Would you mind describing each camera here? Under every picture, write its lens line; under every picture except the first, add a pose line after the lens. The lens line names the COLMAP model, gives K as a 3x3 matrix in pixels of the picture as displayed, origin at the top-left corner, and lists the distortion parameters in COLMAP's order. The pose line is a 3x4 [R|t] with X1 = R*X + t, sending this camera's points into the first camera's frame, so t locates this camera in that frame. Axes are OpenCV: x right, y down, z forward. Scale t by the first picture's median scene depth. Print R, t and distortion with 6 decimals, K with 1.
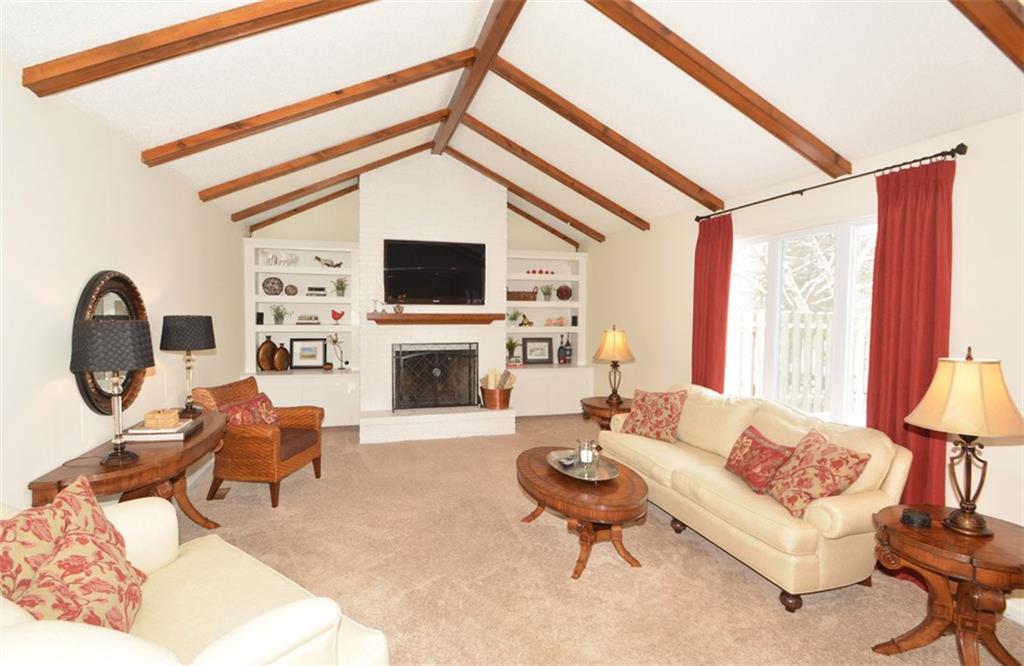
lens RADIAL K [[493.5, 0, 512.4], [0, 493.5, 329.2], [0, 0, 1]] dist [-0.005943, -0.000136]
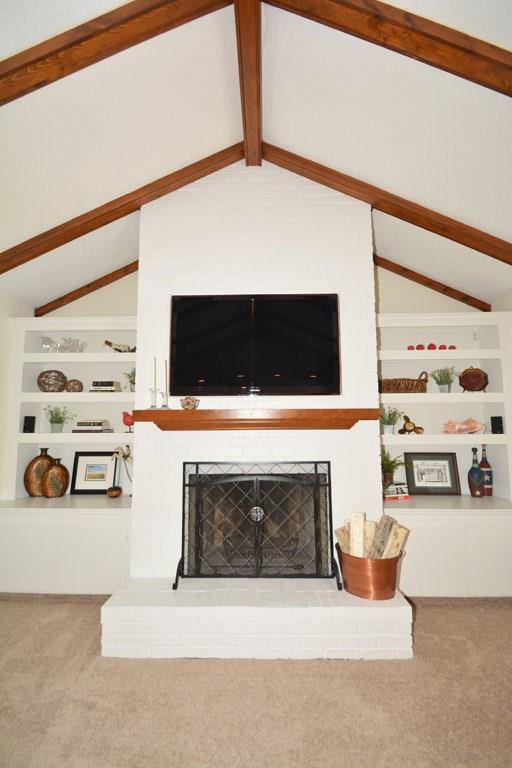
lens RADIAL K [[371.2, 0, 253.5], [0, 371.2, 389.9], [0, 0, 1]] dist [-0.000044, 0.000149]
pose [[0.951462, -0.044253, -0.304569, -0.018994], [0.000312, 0.989747, -0.142831, 0.006637], [0.307767, 0.135803, 0.941720, 0.548752]]
